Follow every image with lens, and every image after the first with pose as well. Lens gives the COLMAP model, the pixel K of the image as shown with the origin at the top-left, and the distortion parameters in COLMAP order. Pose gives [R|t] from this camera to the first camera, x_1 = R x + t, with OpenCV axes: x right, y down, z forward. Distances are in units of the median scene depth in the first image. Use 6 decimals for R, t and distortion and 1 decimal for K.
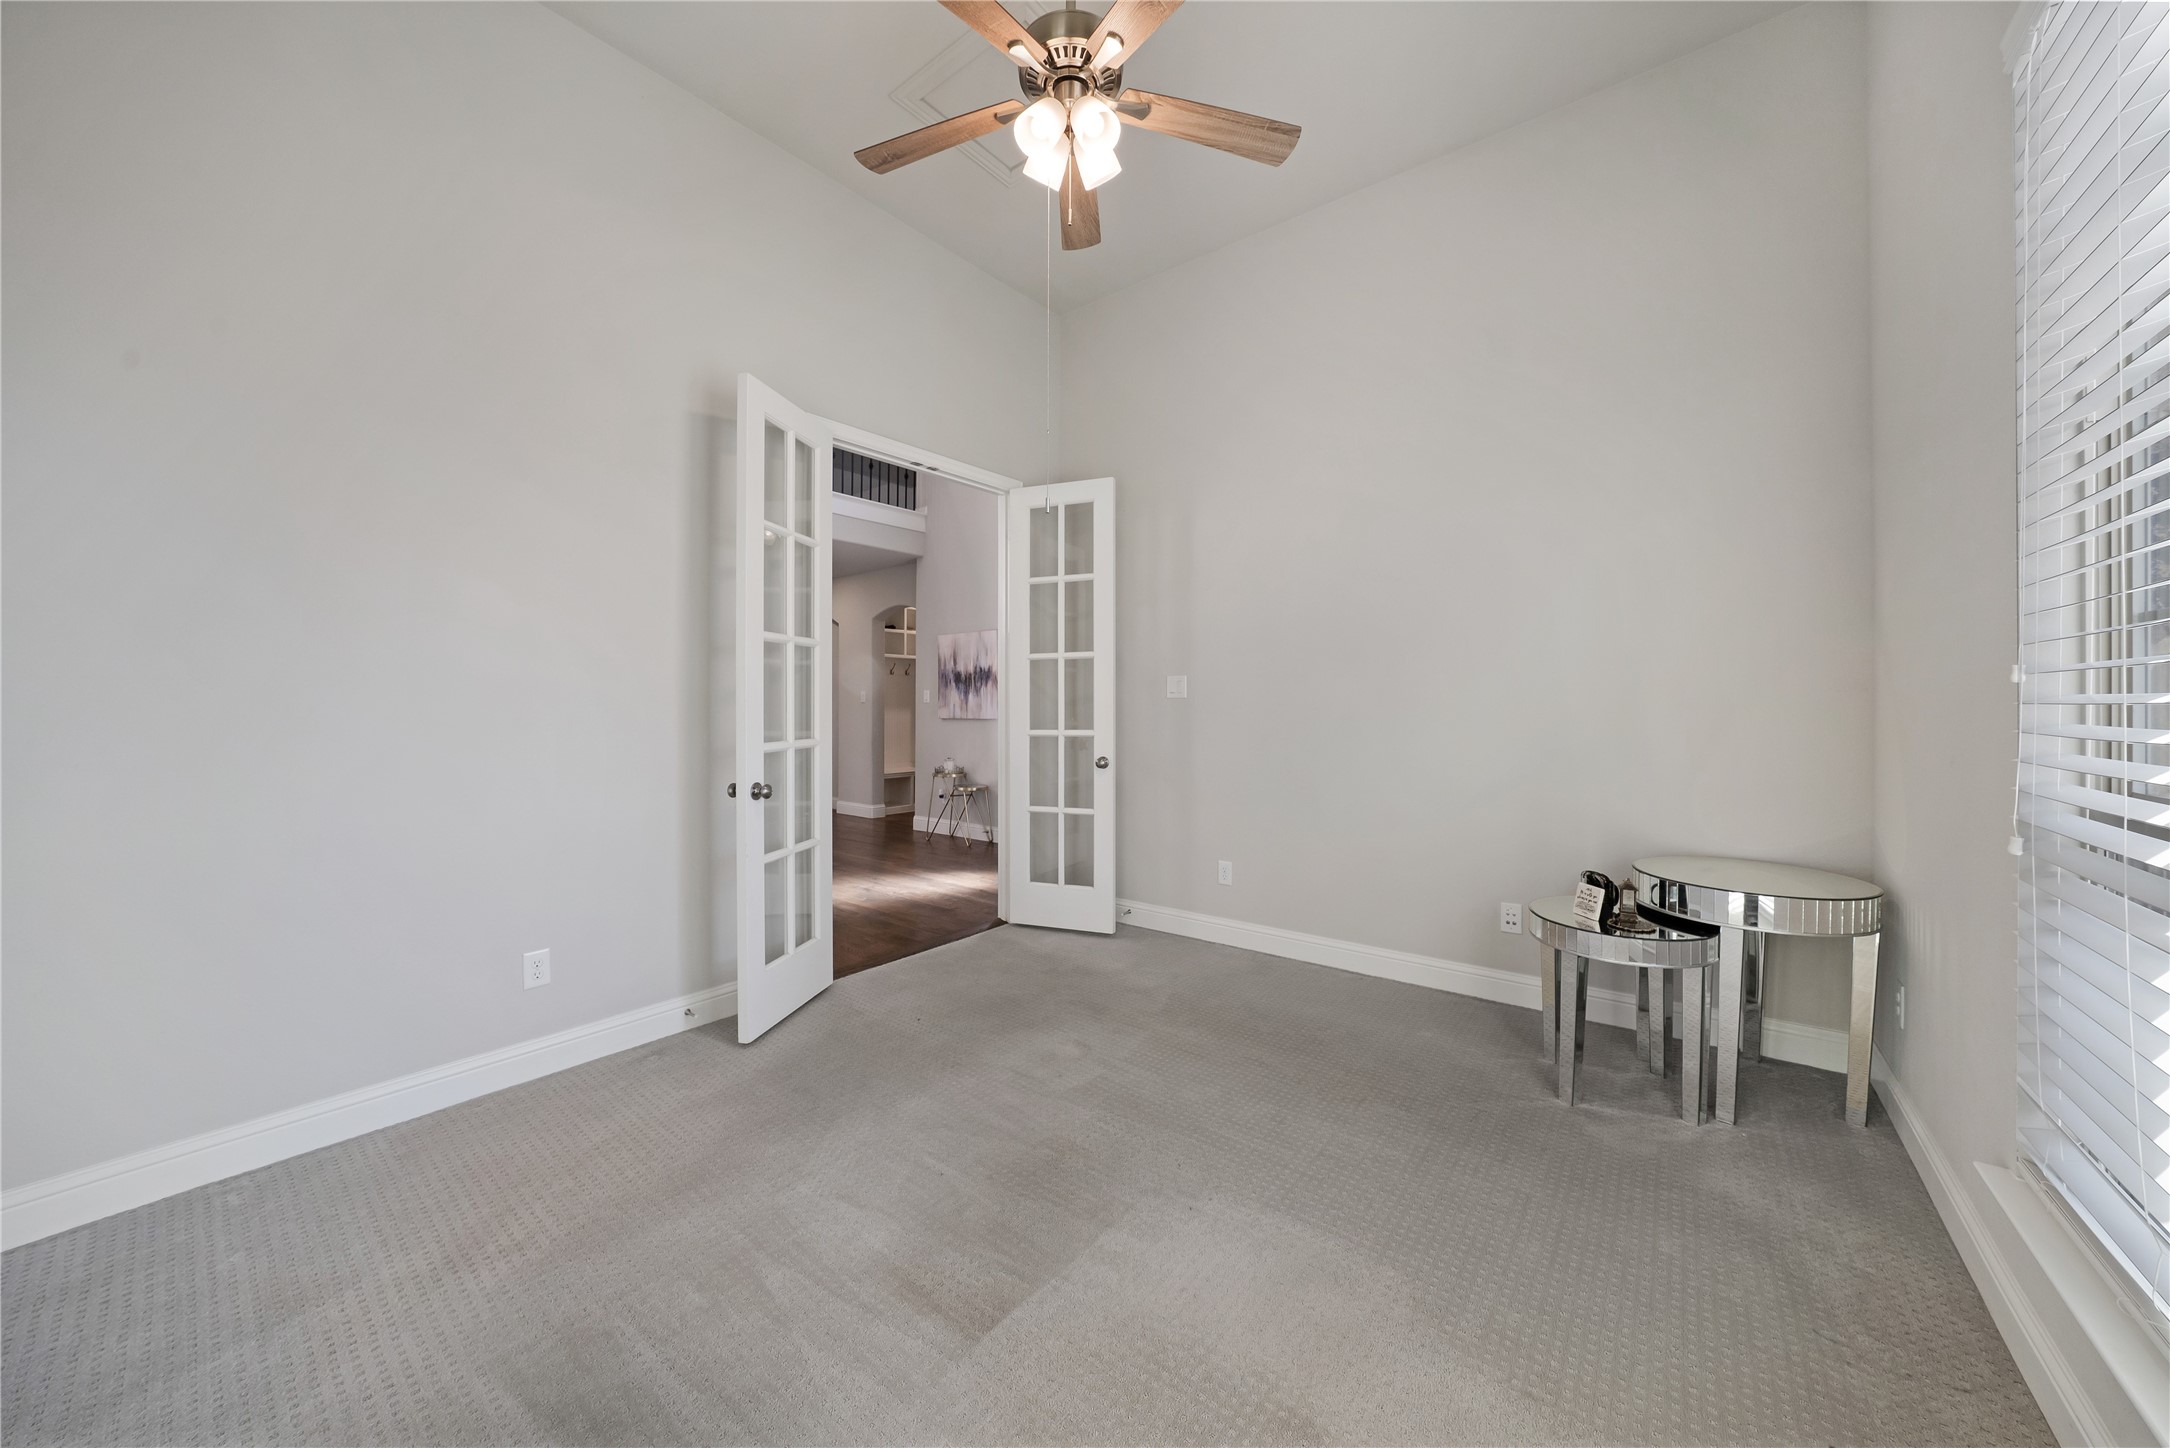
lens RADIAL K [[775.3, 0, 1085.0], [0, 775.3, 724.0], [0, 0, 1]] dist [-0.022197, 0.005042]
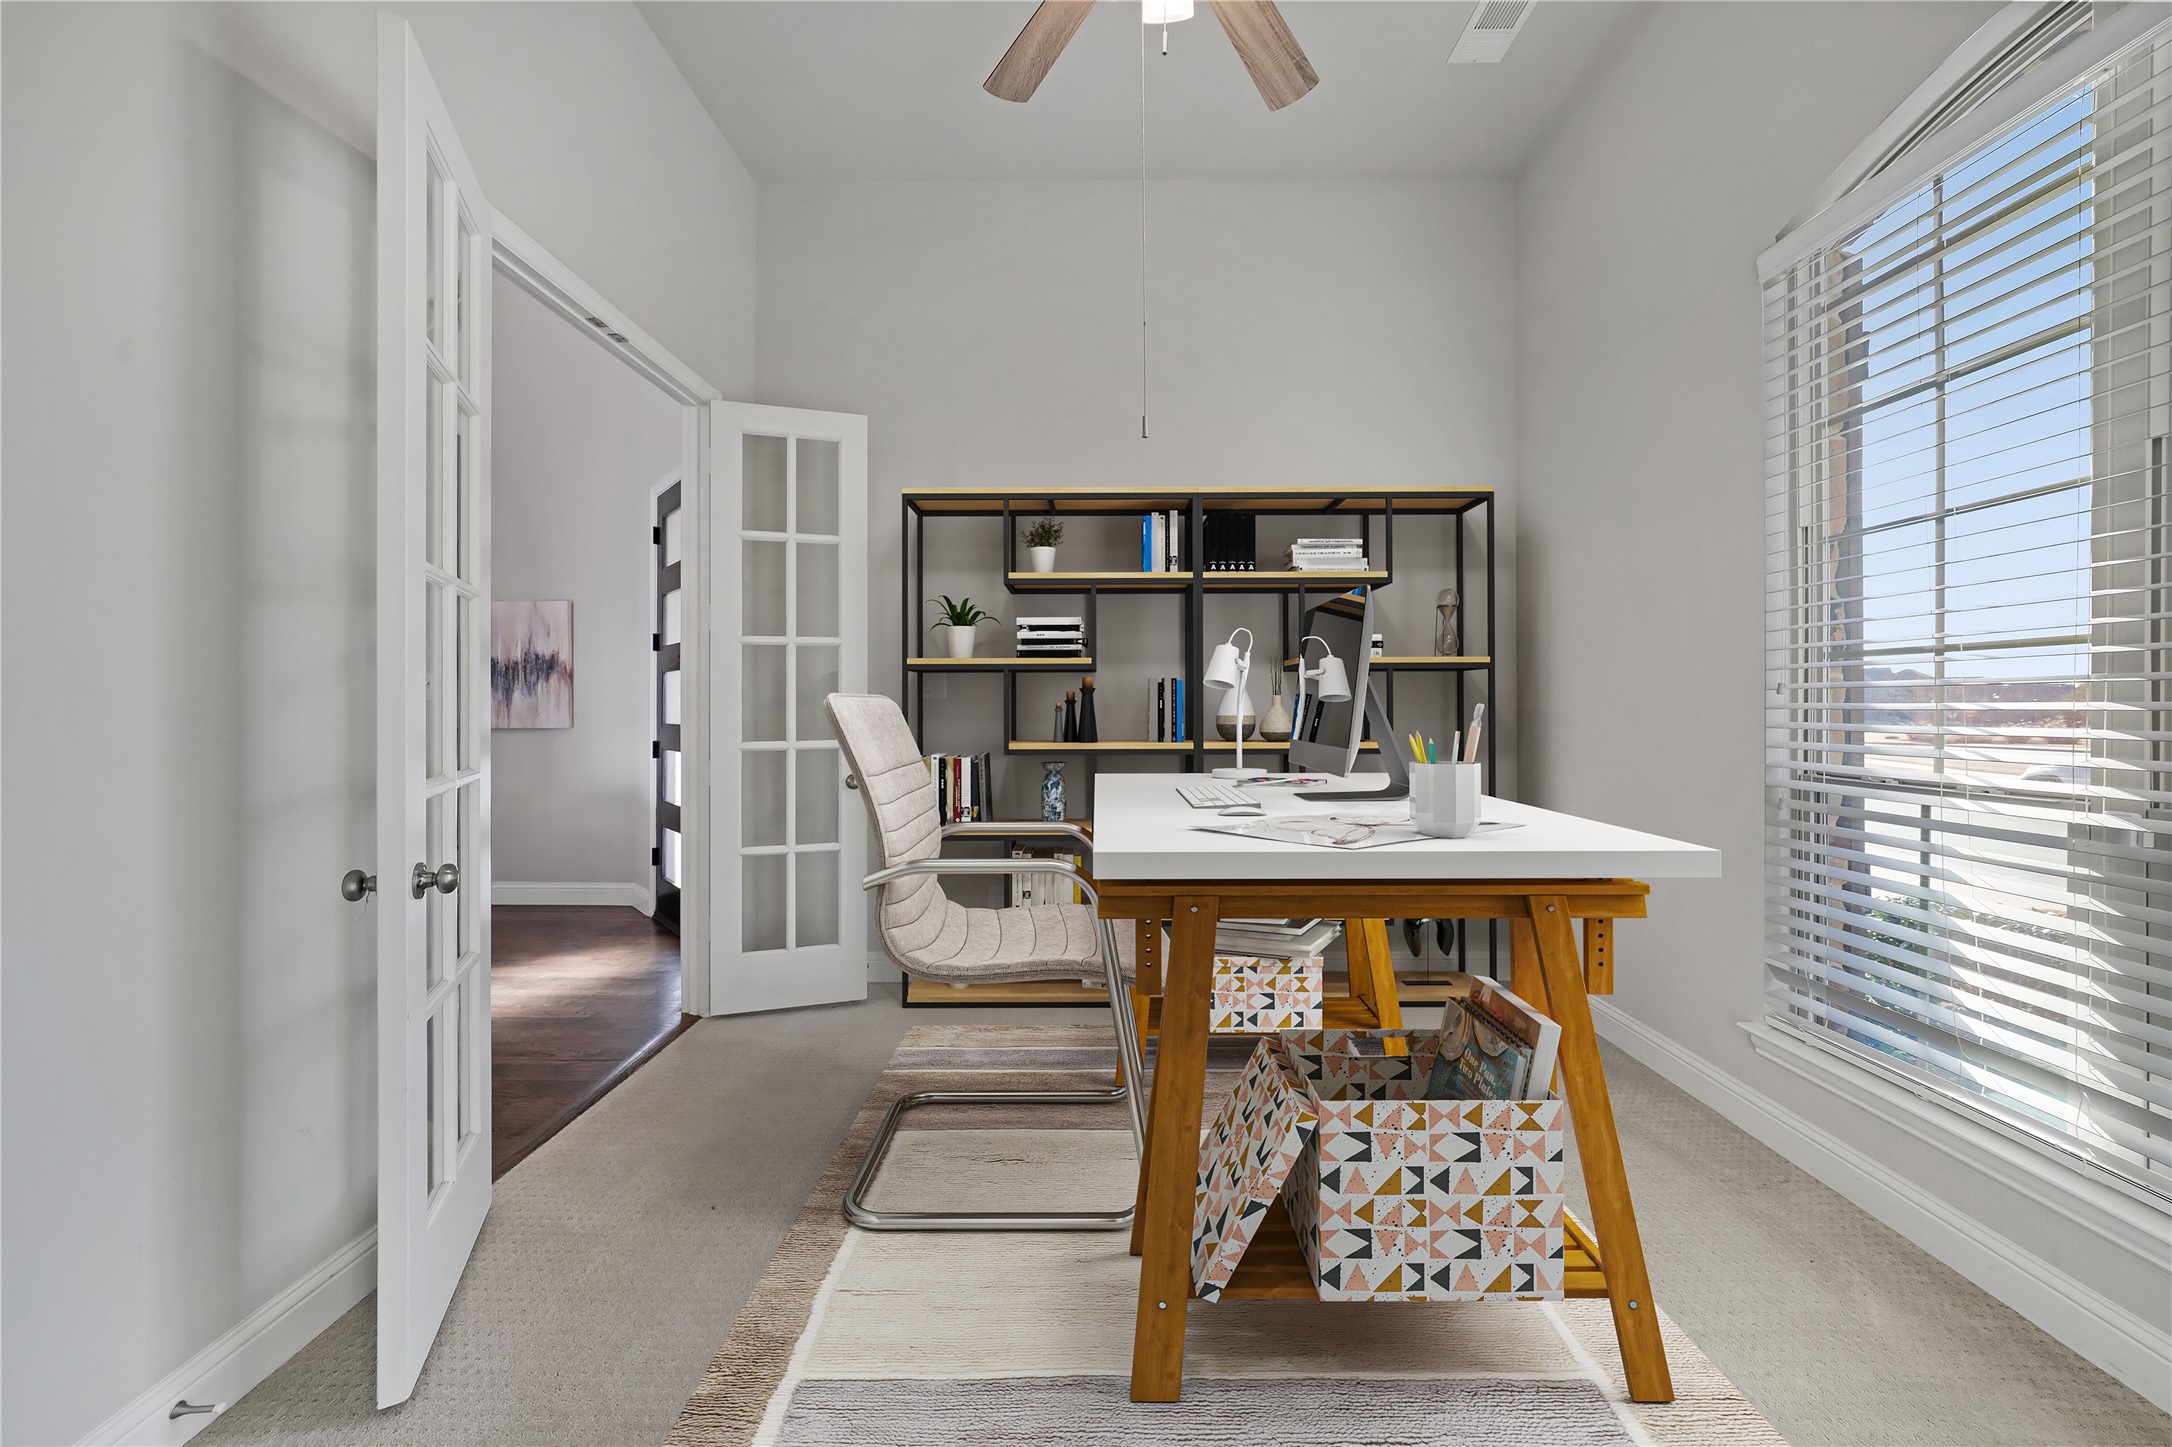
lens RADIAL K [[776.0, 0, 1086.0], [0, 776.0, 723.5], [0, 0, 1]] dist [-0.022197, 0.005042]
pose [[0.774505, -0.014612, 0.632399, -0.283287], [0.018732, 0.999825, 0.000160, -0.003009], [-0.632290, 0.011722, 0.774643, 0.249654]]
